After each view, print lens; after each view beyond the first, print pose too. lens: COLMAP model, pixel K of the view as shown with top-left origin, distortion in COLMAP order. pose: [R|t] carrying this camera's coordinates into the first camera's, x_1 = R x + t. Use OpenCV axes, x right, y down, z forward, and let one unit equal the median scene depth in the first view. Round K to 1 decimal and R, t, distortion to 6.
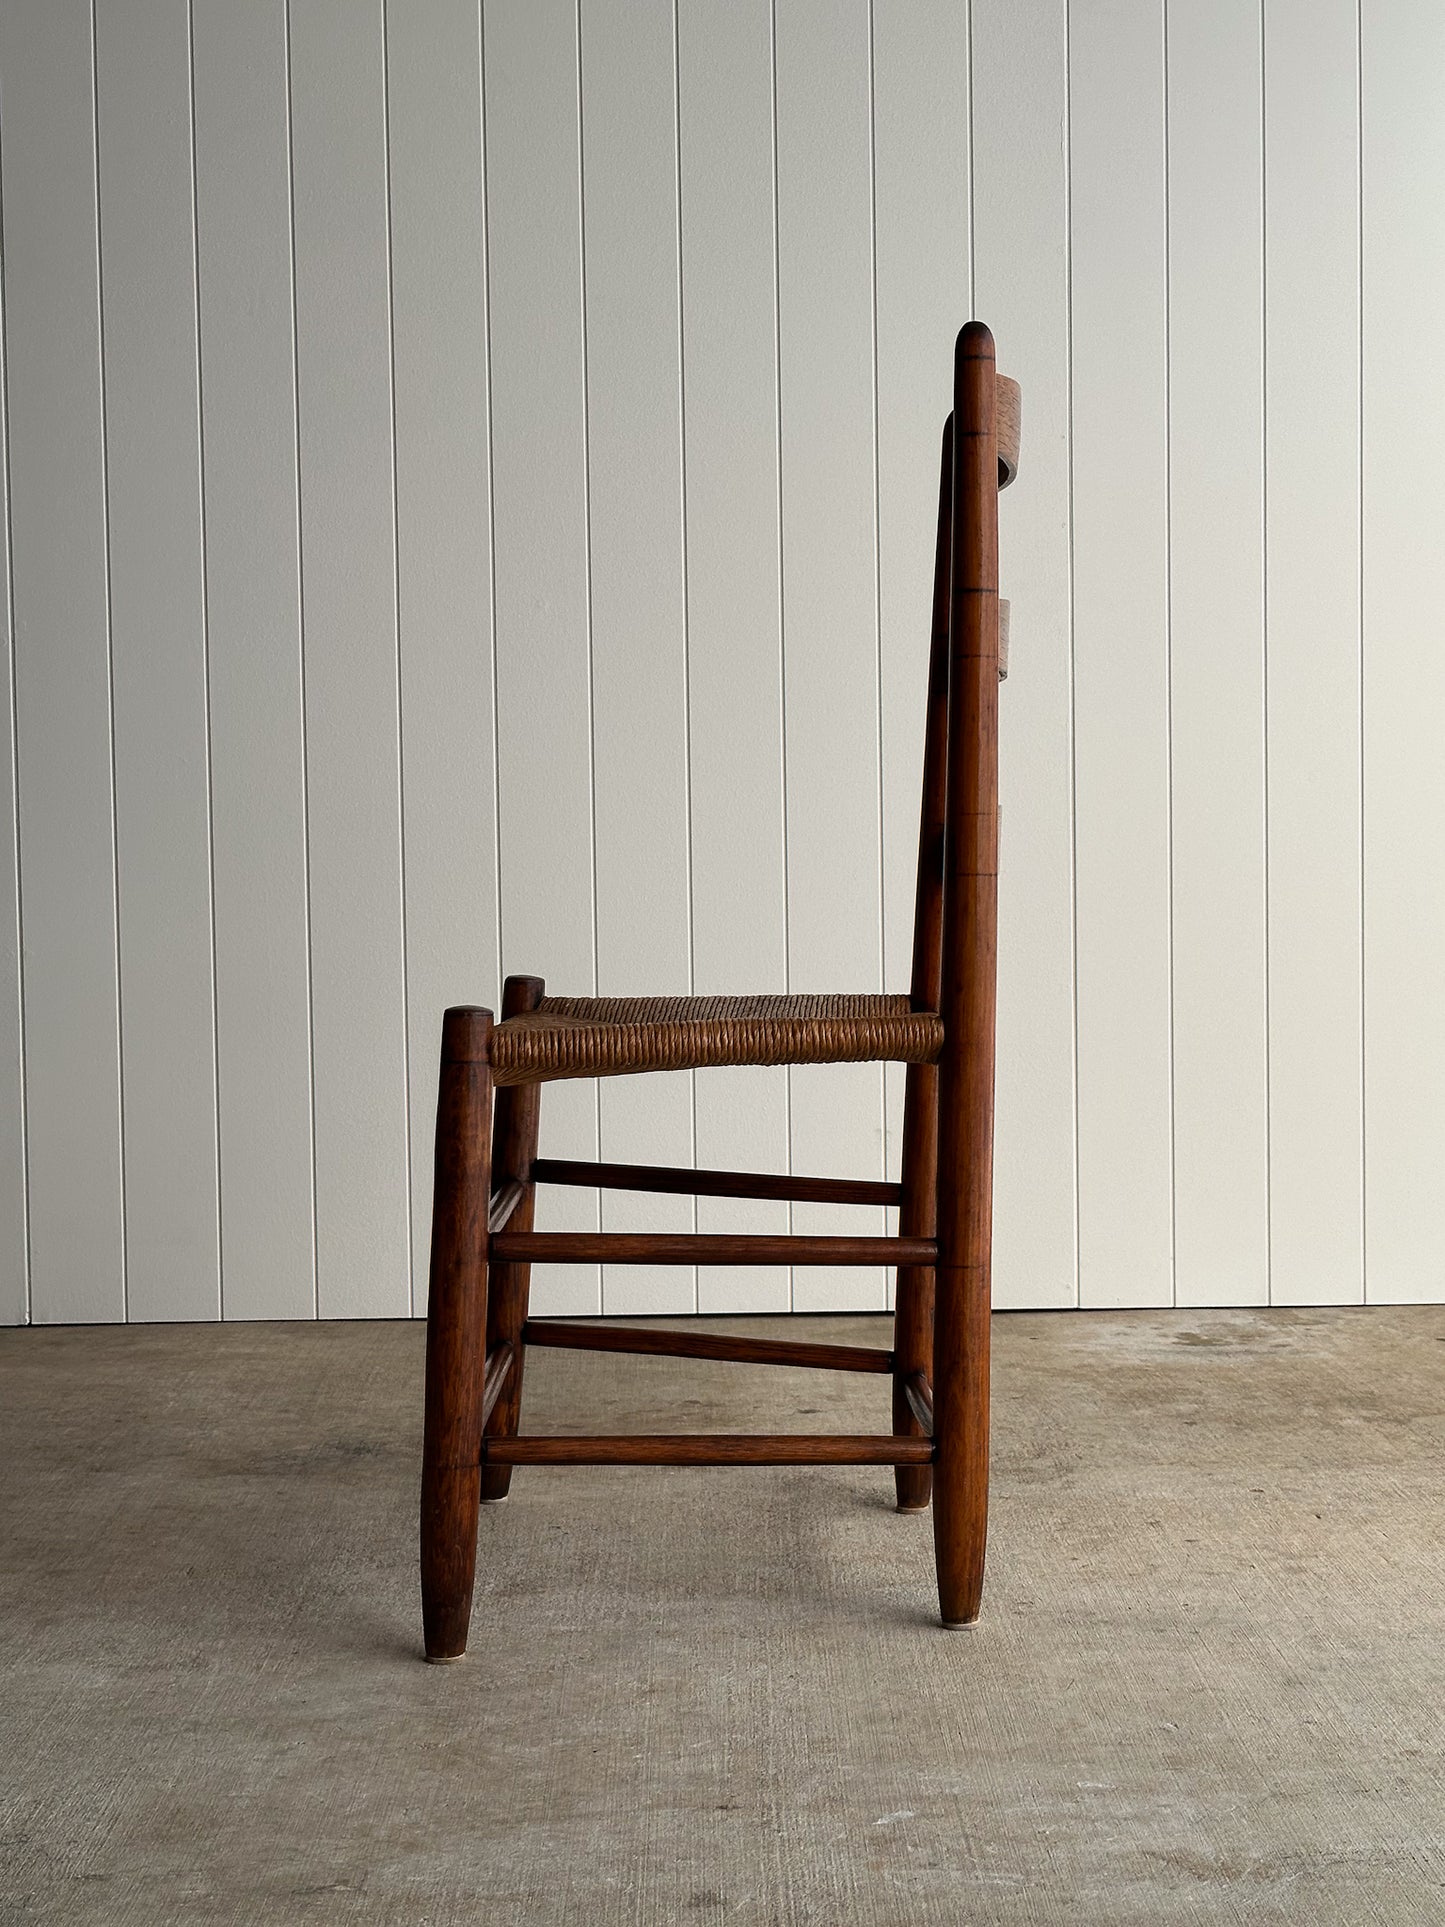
lens RADIAL K [[2771.4, 0, 711.6], [0, 2771.4, 977.7], [0, 0, 1]] dist [0.011604, 0.000000]
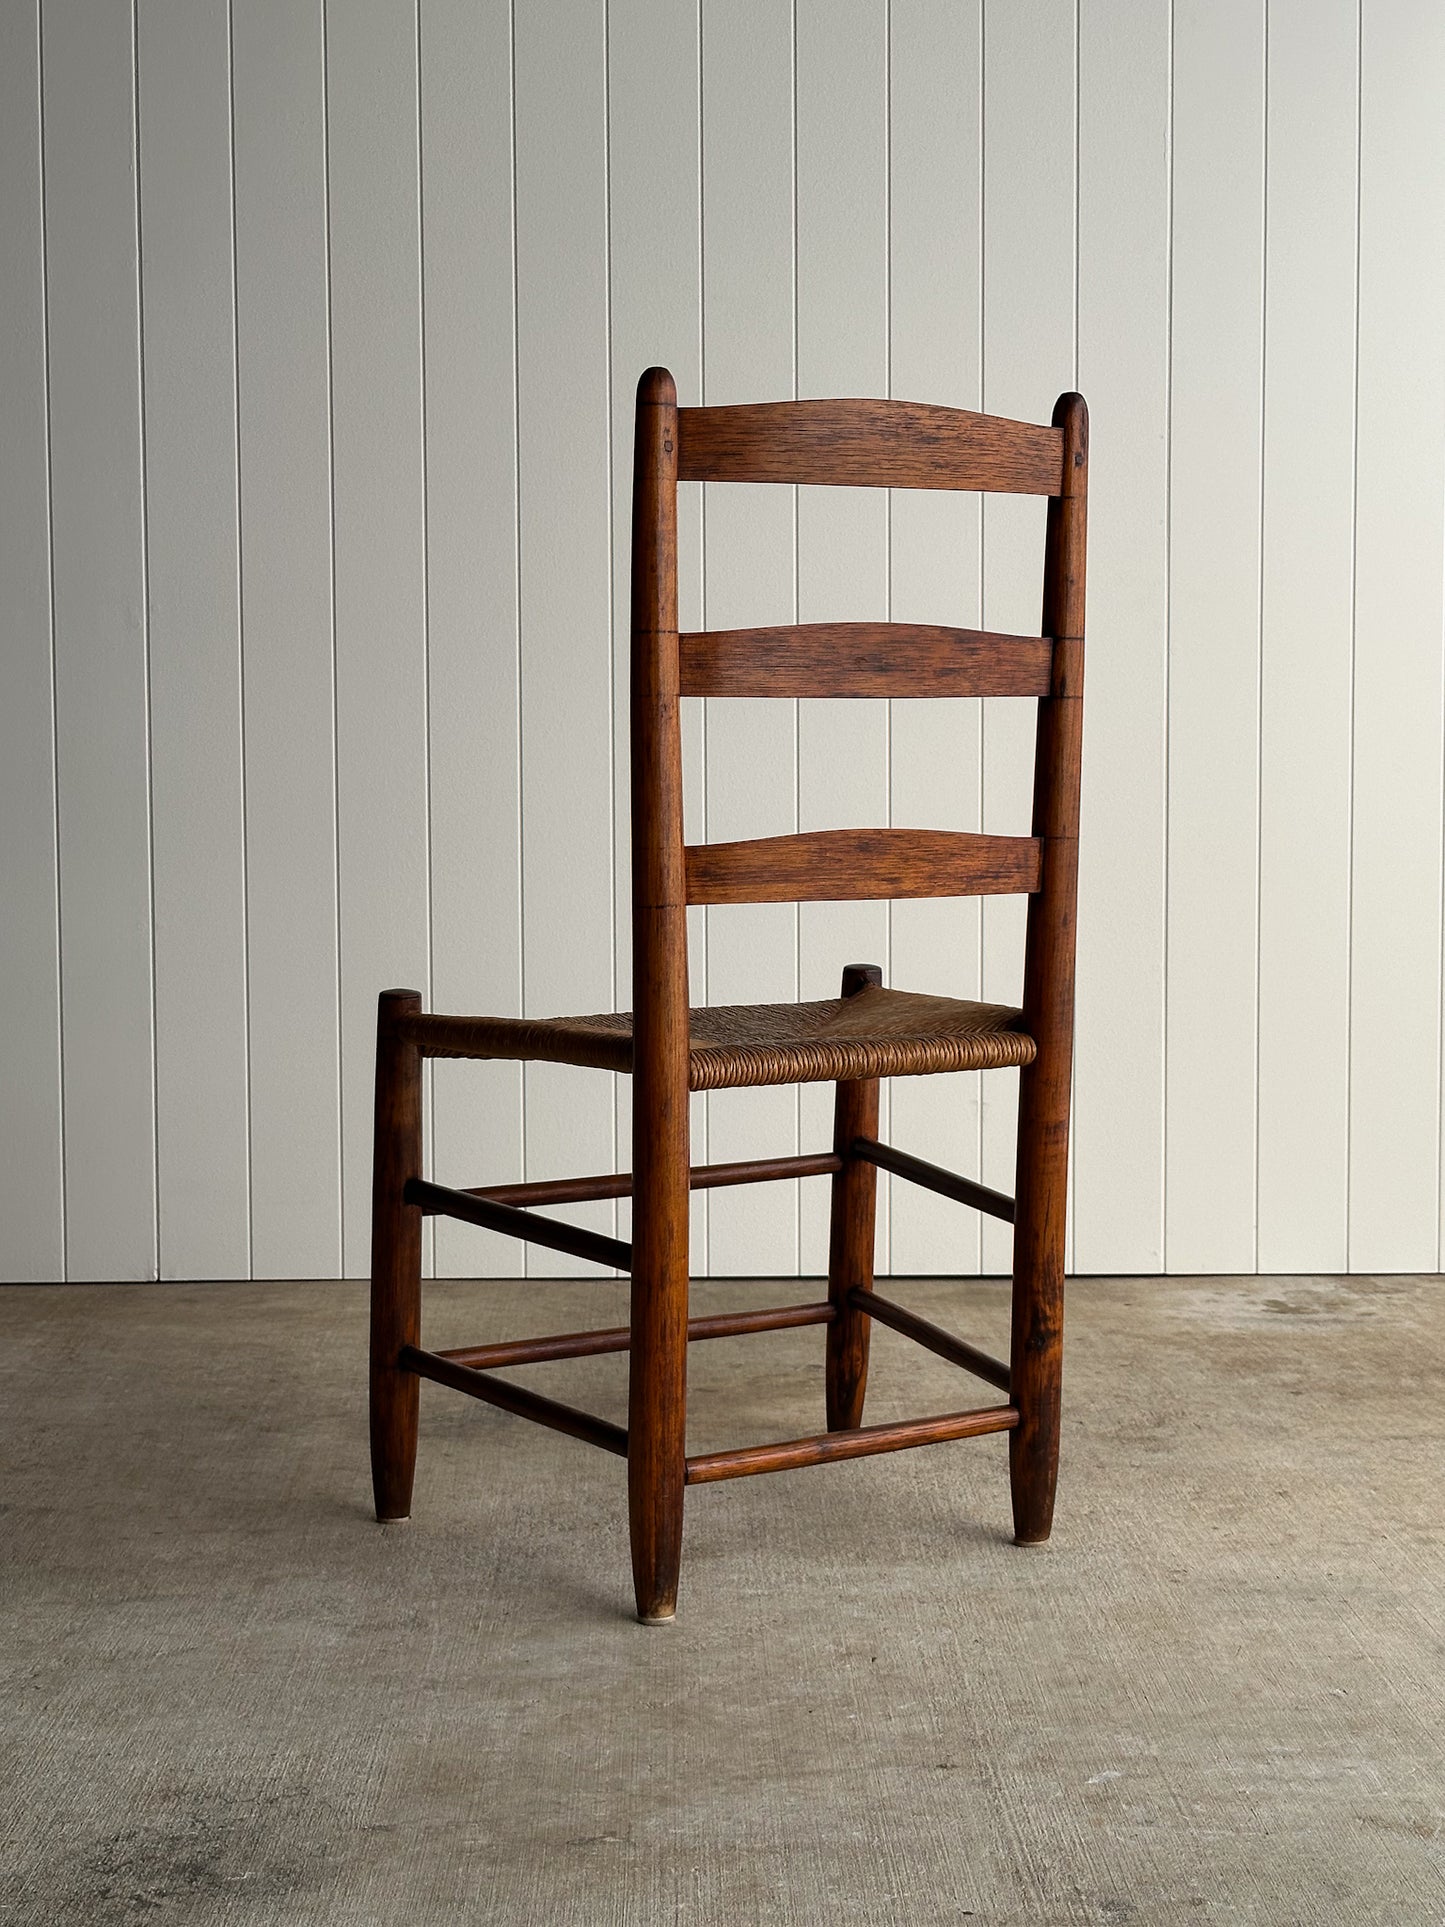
lens RADIAL K [[2771.4, 0, 705.4], [0, 2771.4, 976.0], [0, 0, 1]] dist [0.011604, 0.000000]
pose [[0.999938, 0.009054, 0.006469, -0.073063], [-0.009224, 0.999599, 0.026759, -0.028974], [-0.006225, -0.026817, 0.999621, -0.058776]]
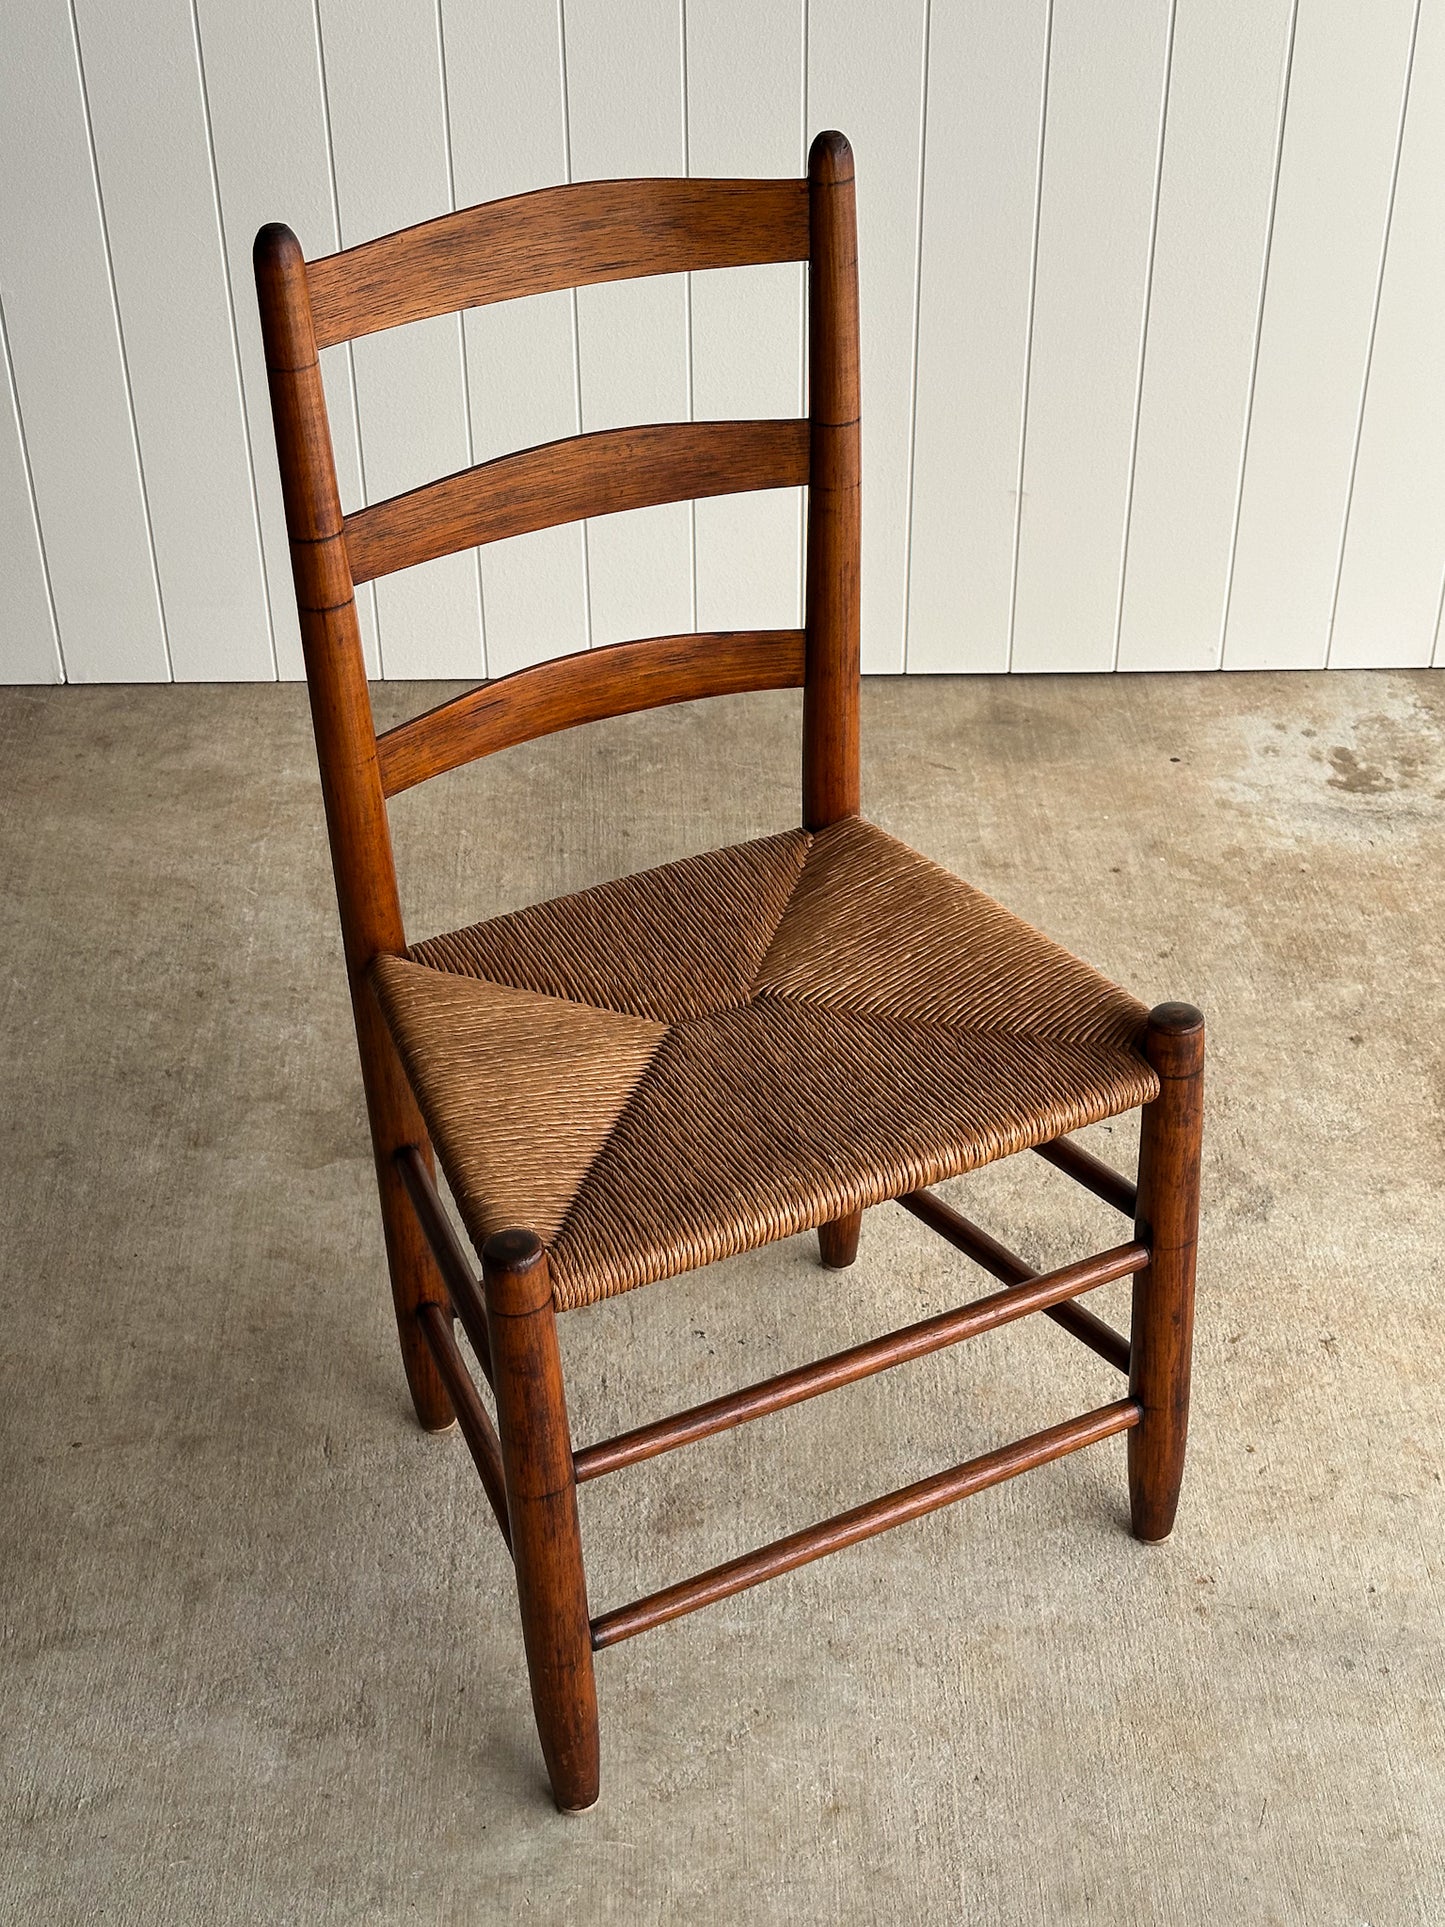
lens RADIAL K [[2771.4, 0, 720.6], [0, 2771.4, 934.2], [0, 0, 1]] dist [0.011604, 0.000000]
pose [[0.999969, -0.002679, 0.007386, -0.058077], [-0.001733, 0.841726, 0.539903, -0.451121], [-0.007663, -0.539899, 0.841695, 0.285890]]
